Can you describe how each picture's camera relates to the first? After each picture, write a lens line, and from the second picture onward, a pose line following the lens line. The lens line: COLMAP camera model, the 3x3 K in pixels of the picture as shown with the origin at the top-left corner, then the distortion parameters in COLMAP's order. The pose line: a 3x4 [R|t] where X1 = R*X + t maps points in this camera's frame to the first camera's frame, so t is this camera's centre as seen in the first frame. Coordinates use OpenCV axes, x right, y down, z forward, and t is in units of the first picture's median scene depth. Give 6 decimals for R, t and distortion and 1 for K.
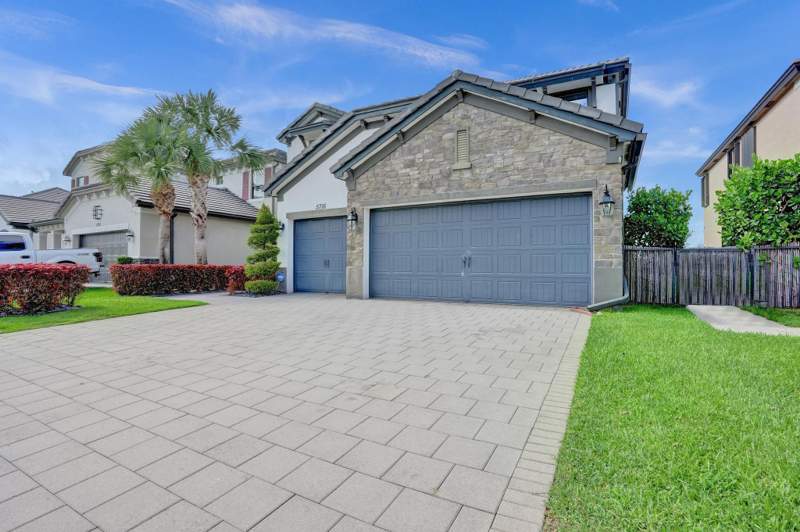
lens RADIAL K [[384.9, 0, 392.2], [0, 384.9, 265.0], [0, 0, 1]] dist [-0.053520, 0.000113]
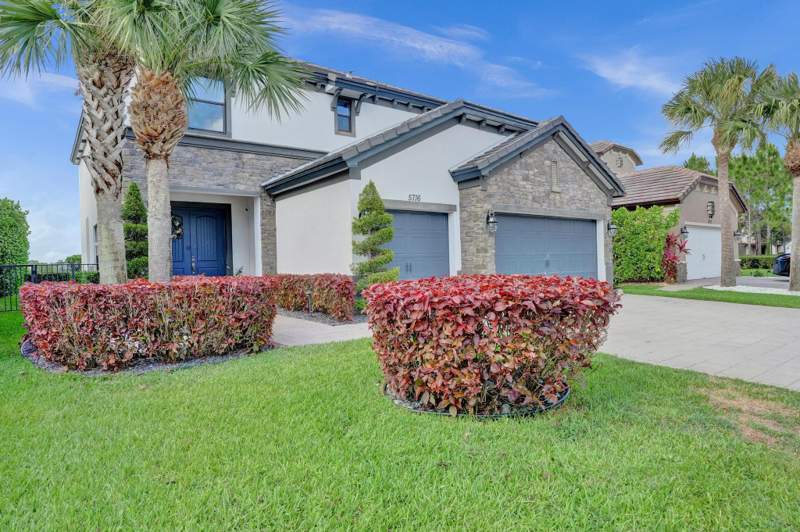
lens RADIAL K [[479.0, 0, 400.0], [0, 479.0, 266.0], [0, 0, 1]] dist [-0.027440, -0.001685]
pose [[0.388880, -0.012678, 0.921201, -1.378678], [0.023214, 0.999723, 0.003959, -0.016969], [-0.920996, 0.019846, 0.389066, 0.785631]]
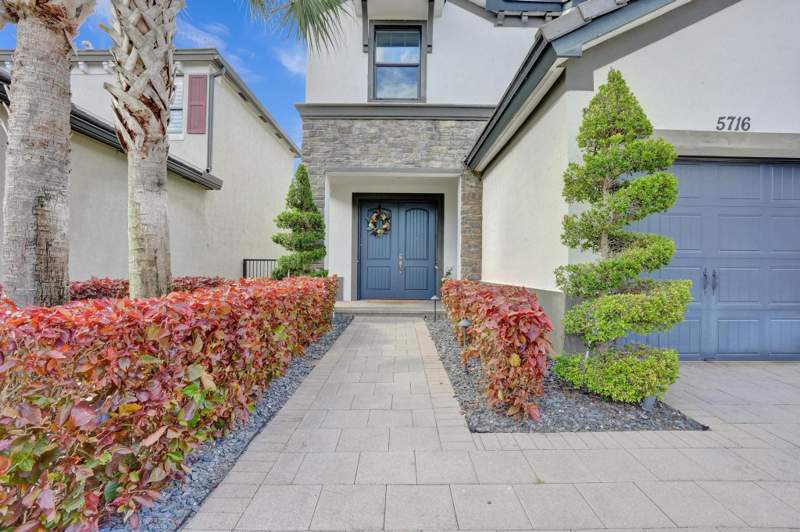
lens RADIAL K [[366.8, 0, 403.1], [0, 366.8, 267.1], [0, 0, 1]] dist [-0.040664, 0.000874]
pose [[0.867311, 0.007899, 0.497704, -0.748874], [-0.010134, 0.999947, 0.001788, -0.019797], [-0.497663, -0.006595, 0.867345, 1.065227]]
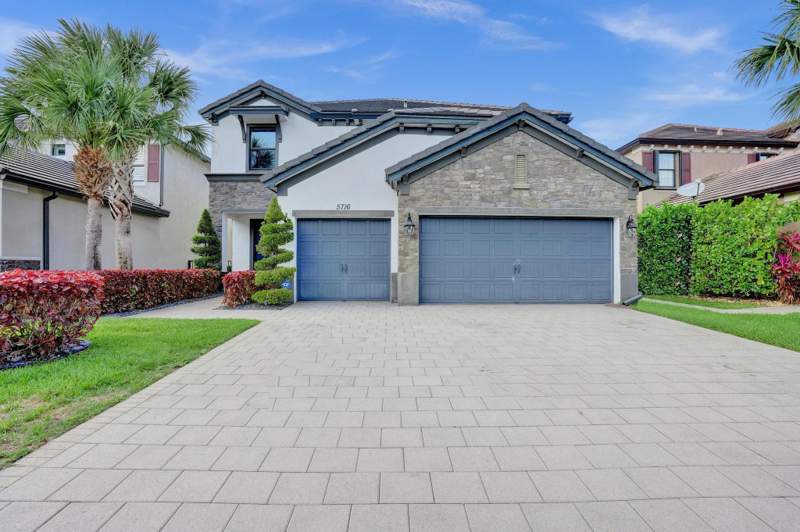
lens RADIAL K [[388.1, 0, 400.0], [0, 388.1, 266.0], [0, 0, 1]] dist [-0.047965, 0.001145]
pose [[0.860041, 0.003117, 0.510216, -0.663338], [-0.003498, 0.999994, -0.000213, -0.014026], [-0.510214, -0.001602, 0.860046, 0.168122]]
